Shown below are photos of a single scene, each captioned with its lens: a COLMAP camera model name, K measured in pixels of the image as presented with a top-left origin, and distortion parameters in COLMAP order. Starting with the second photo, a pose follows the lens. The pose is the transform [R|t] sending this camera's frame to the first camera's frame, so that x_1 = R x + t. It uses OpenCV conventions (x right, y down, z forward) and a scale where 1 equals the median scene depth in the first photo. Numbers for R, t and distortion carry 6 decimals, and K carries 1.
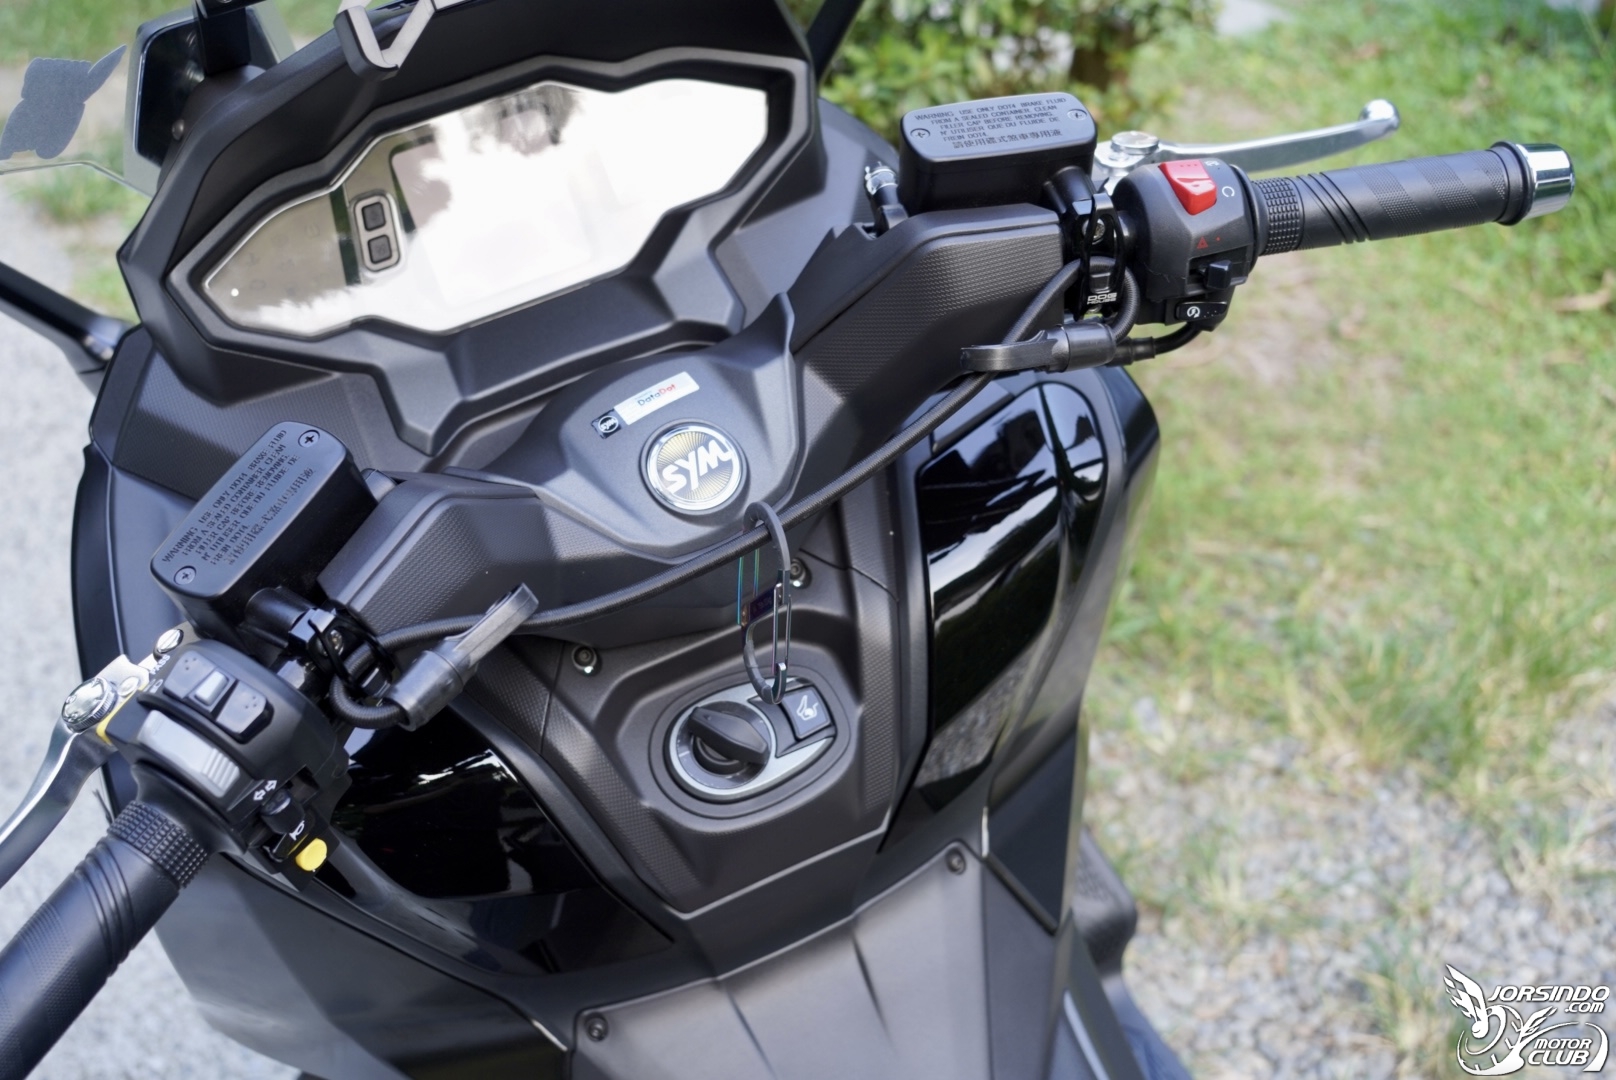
lens RADIAL K [[1943.1, 0, 808.0], [0, 1943.1, 540.0], [0, 0, 1]] dist [-0.011774, -0.036997]
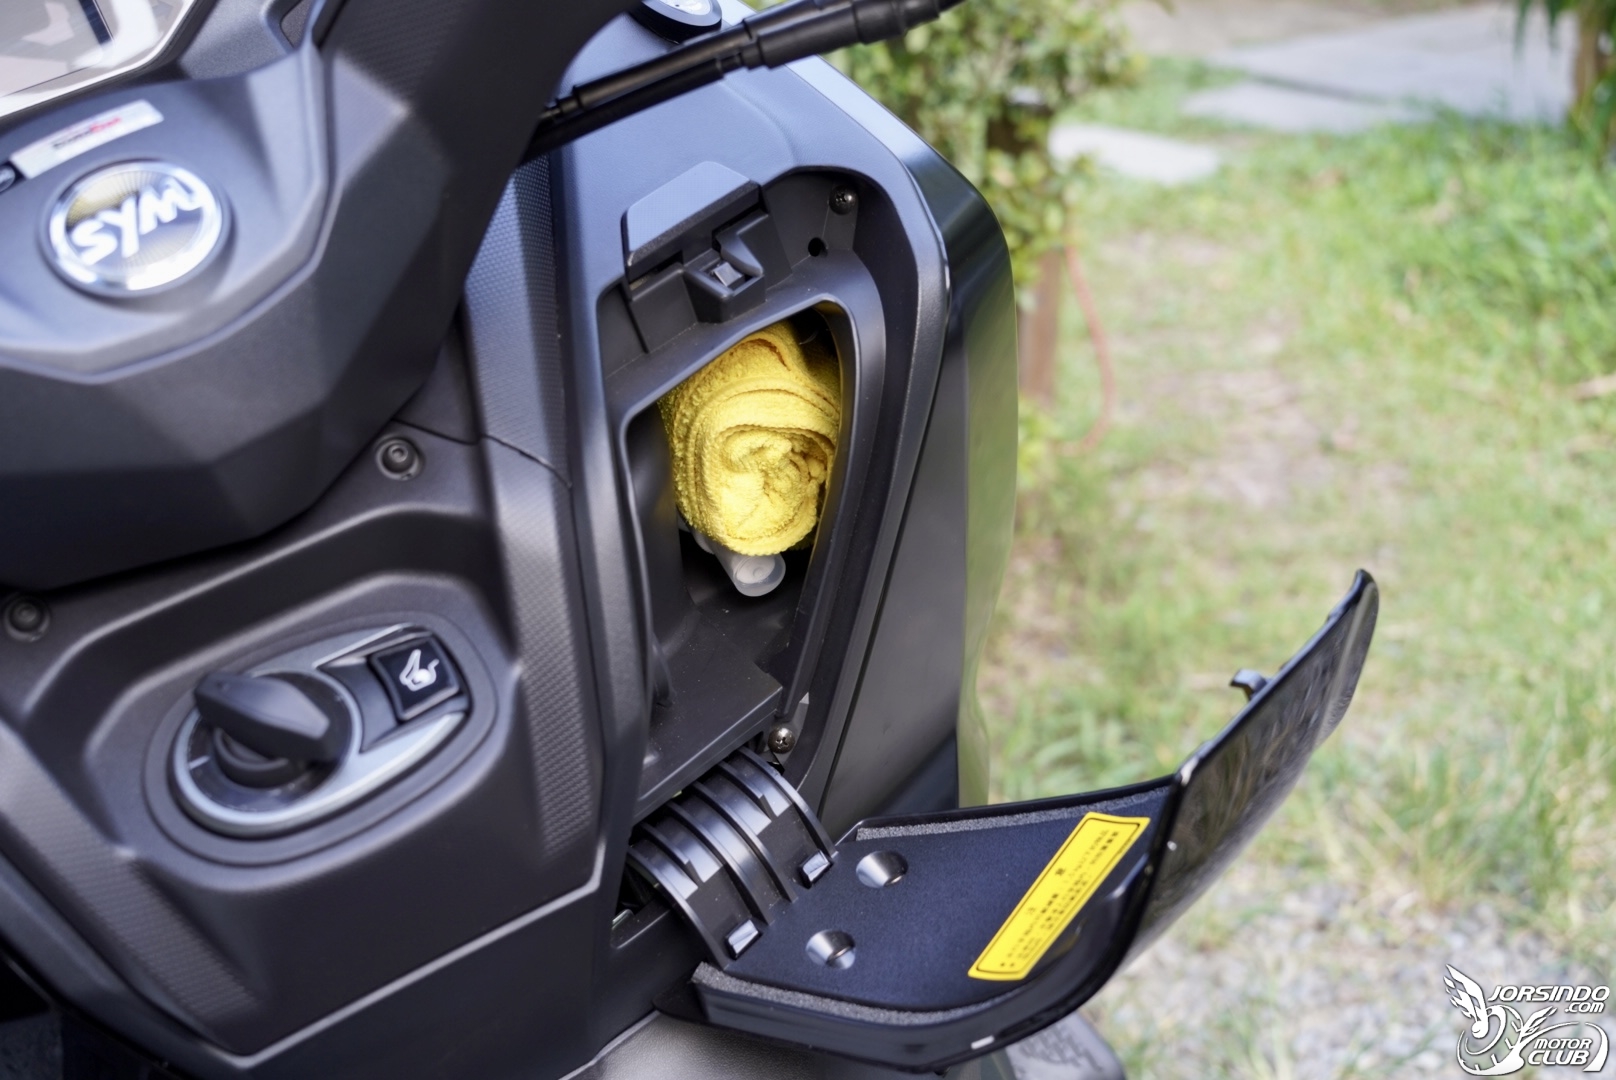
lens RADIAL K [[1943.1, 0, 808.0], [0, 1943.1, 540.0], [0, 0, 1]] dist [-0.011774, -0.036997]
pose [[0.994889, -0.100832, -0.005323, 0.049615], [0.098929, 0.983952, -0.148495, 0.059406], [0.020210, 0.147209, 0.988899, 0.172638]]
